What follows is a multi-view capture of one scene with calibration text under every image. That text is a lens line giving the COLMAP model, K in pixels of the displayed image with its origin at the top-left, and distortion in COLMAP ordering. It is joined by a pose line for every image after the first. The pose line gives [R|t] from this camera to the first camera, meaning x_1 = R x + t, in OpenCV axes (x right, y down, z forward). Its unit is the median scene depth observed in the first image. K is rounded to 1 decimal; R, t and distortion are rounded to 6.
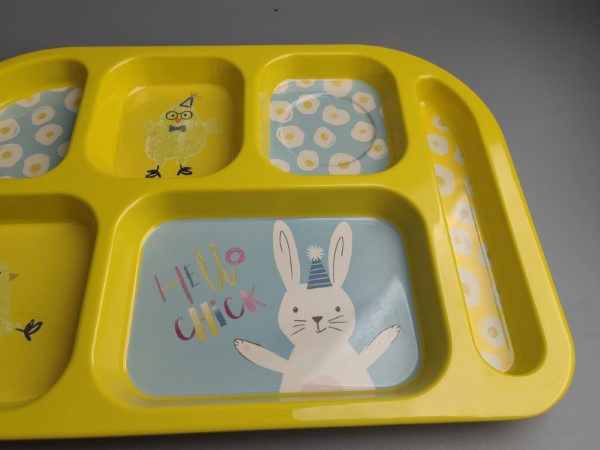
lens RADIAL K [[490.0, 0, 302.9], [0, 490.0, 225.7], [0, 0, 1]] dist [0.062136, -0.125869]
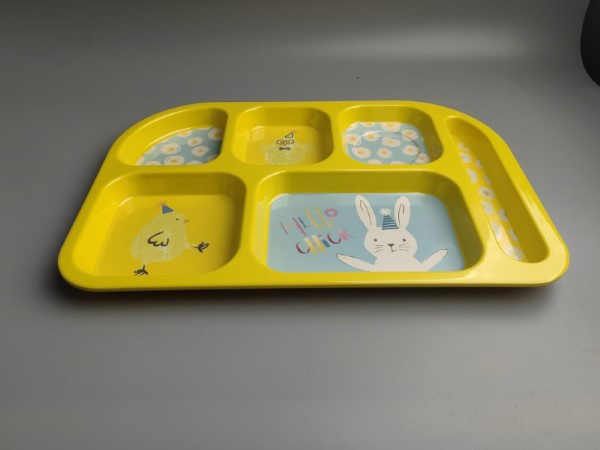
lens RADIAL K [[490.0, 0, 302.9], [0, 490.0, 225.7], [0, 0, 1]] dist [0.062136, -0.125869]
pose [[0.999232, 0.001924, -0.039124, -0.143877], [-0.012710, 0.960673, -0.277393, 0.443435], [0.037052, 0.277677, 0.959960, -0.361272]]
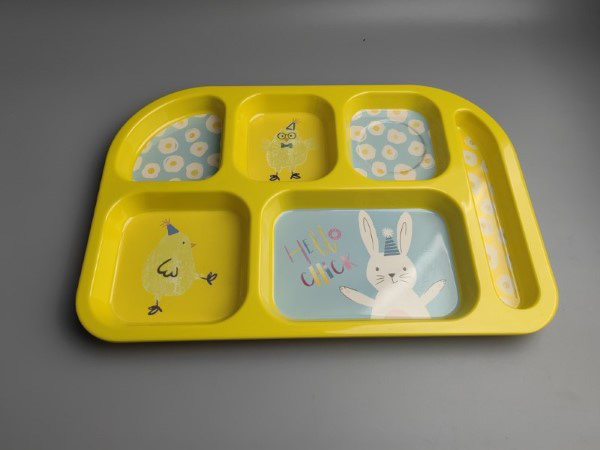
lens RADIAL K [[490.0, 0, 302.9], [0, 490.0, 225.7], [0, 0, 1]] dist [0.062136, -0.125869]
pose [[0.999763, 0.012778, -0.017654, -0.182155], [-0.012323, 0.999595, 0.025638, -0.001007], [0.017975, -0.025414, 0.999515, -0.442984]]
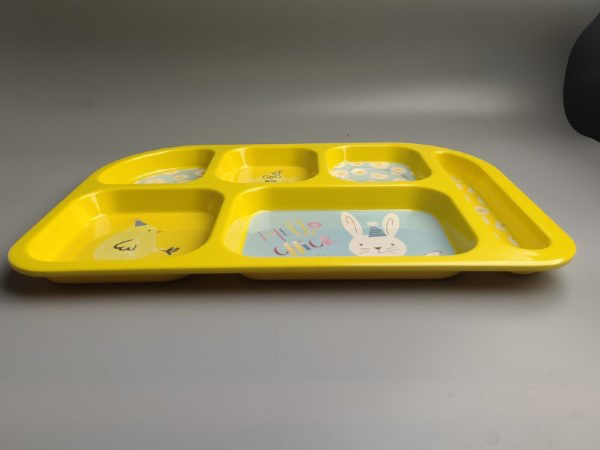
lens RADIAL K [[490.0, 0, 302.9], [0, 490.0, 225.7], [0, 0, 1]] dist [0.062136, -0.125869]
pose [[0.998204, -0.014445, -0.058139, -0.078490], [-0.019069, 0.843396, -0.536955, 0.700244], [0.056790, 0.537099, 0.841605, -0.145512]]
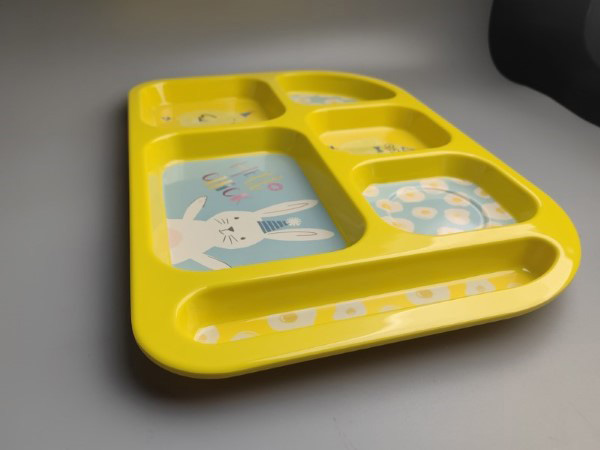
lens RADIAL K [[502.8, 0, 302.2], [0, 502.8, 223.8], [0, 0, 1]] dist [0.012399, -0.000343]
pose [[0.240931, 0.523007, -0.817567, 0.835672], [-0.841760, 0.531918, 0.092214, -0.054399], [0.483107, 0.665977, 0.568402, 0.321762]]
